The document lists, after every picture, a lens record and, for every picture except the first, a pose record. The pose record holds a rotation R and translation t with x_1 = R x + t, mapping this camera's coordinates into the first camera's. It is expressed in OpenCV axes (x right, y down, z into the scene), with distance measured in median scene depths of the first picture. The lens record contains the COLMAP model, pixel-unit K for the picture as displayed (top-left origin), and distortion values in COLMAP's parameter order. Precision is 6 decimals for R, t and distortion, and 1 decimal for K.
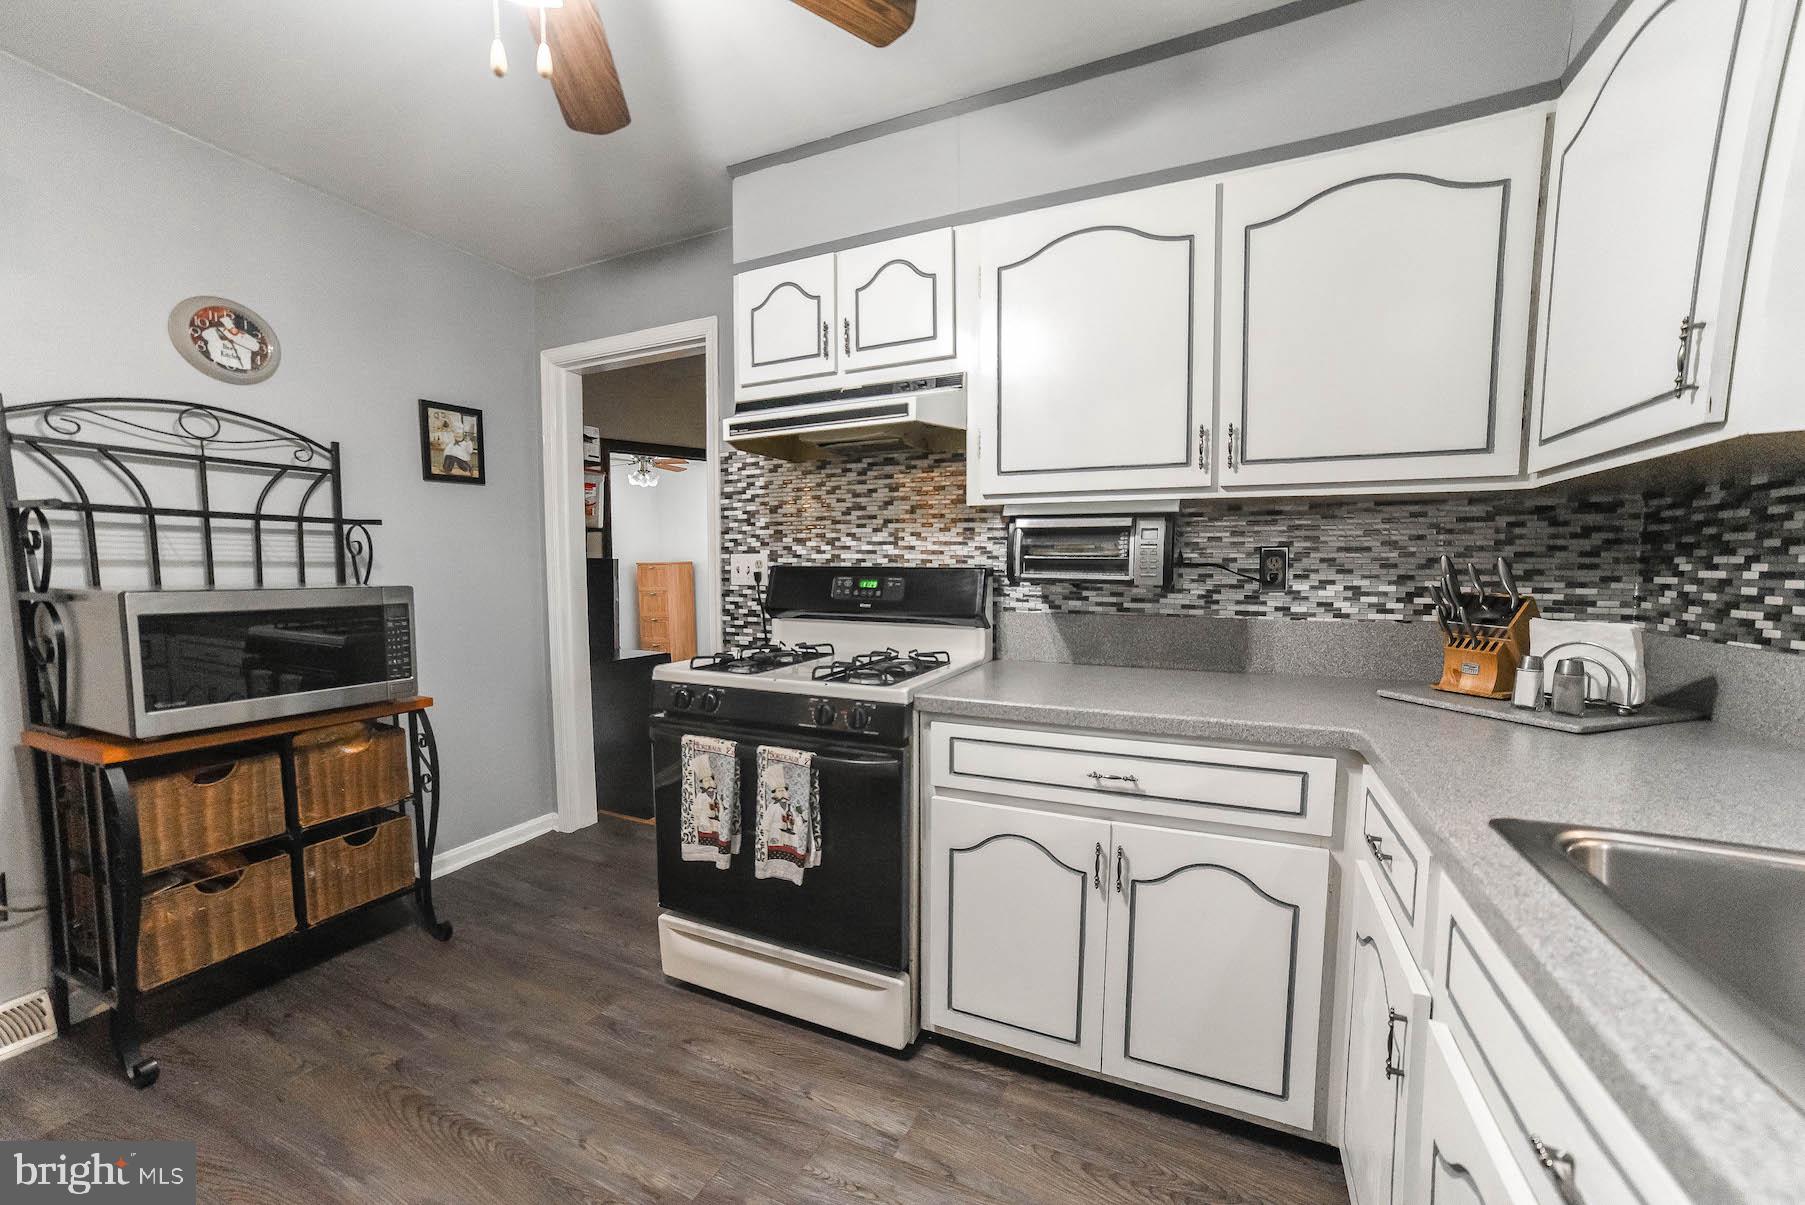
lens RADIAL K [[723.3, 0, 907.2], [0, 723.3, 616.7], [0, 0, 1]] dist [-0.020527, 0.011108]
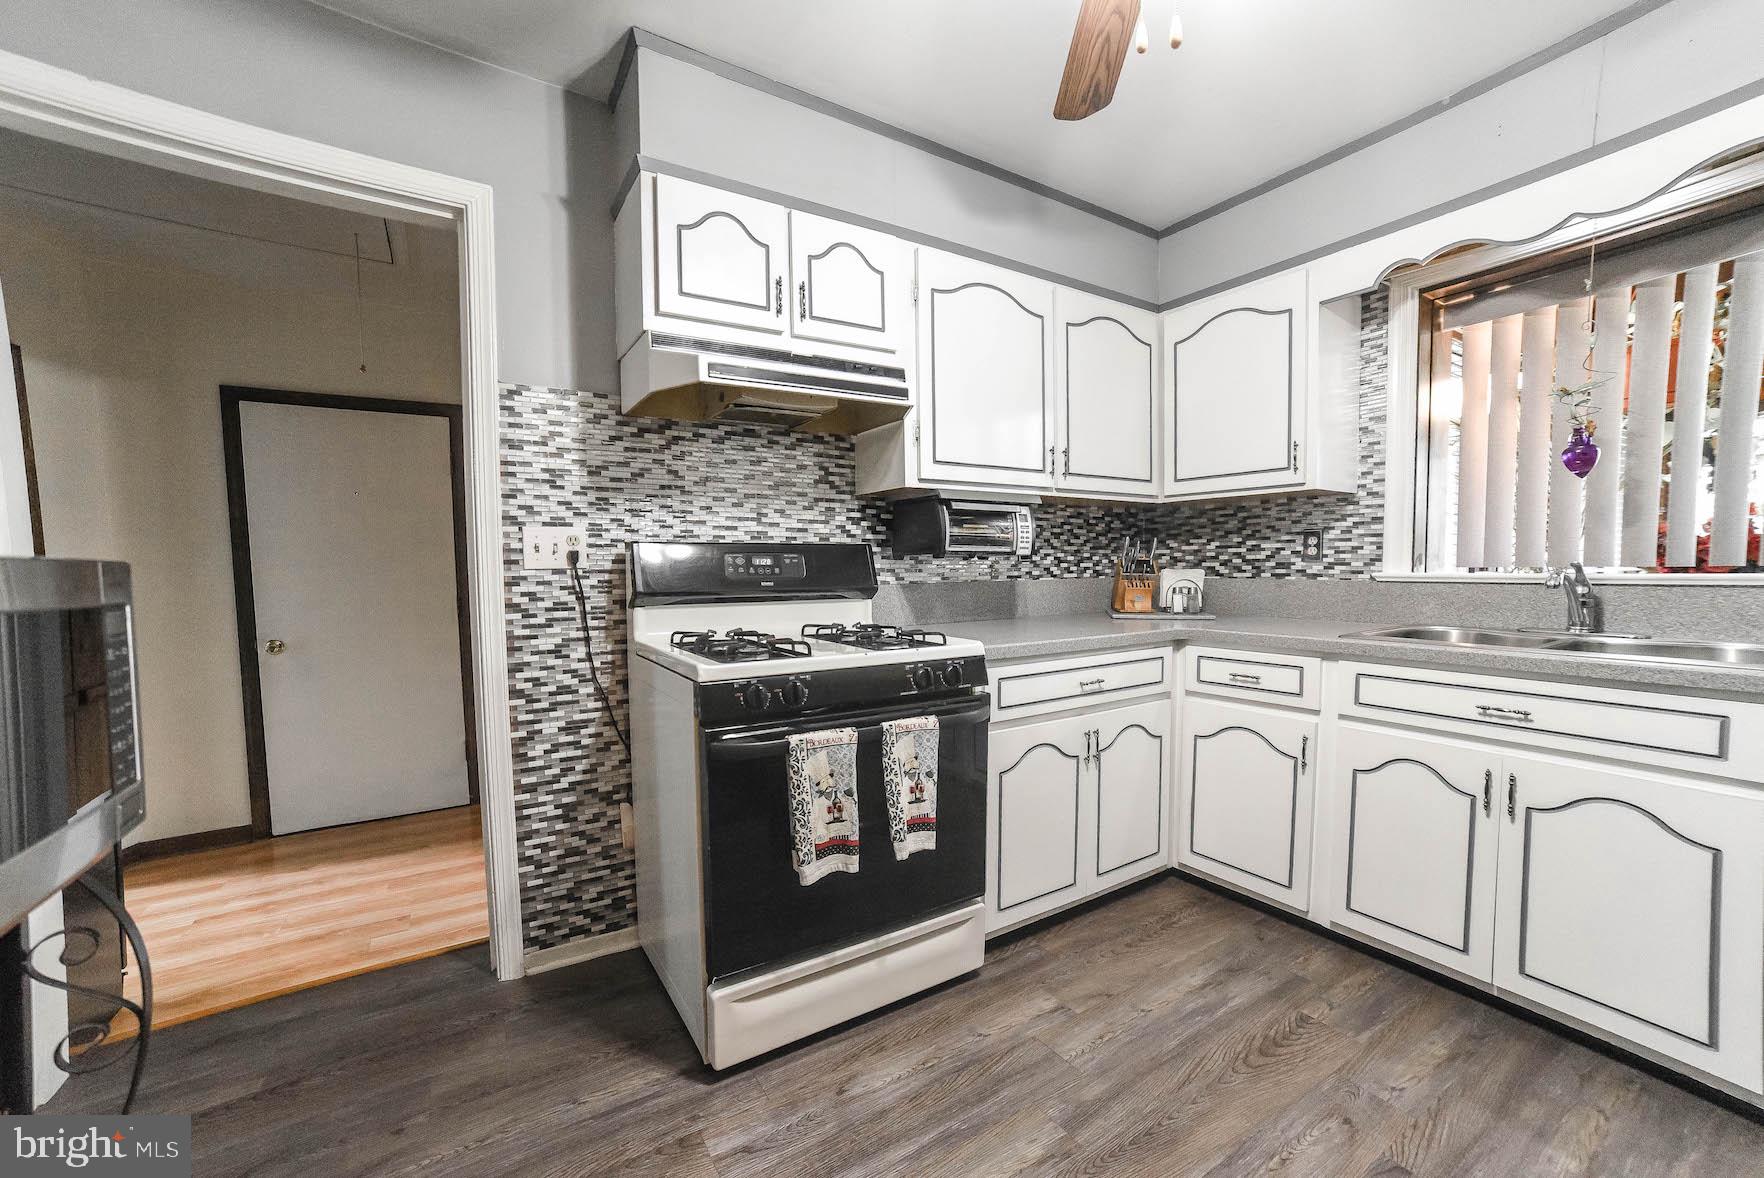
lens RADIAL K [[706.8, 0, 887.0], [0, 706.8, 602.2], [0, 0, 1]] dist [-0.020527, 0.011108]
pose [[0.541874, -0.050637, 0.838933, -0.829365], [0.073890, 0.997188, 0.012462, 0.008954], [-0.837205, 0.055236, 0.544092, 0.416602]]
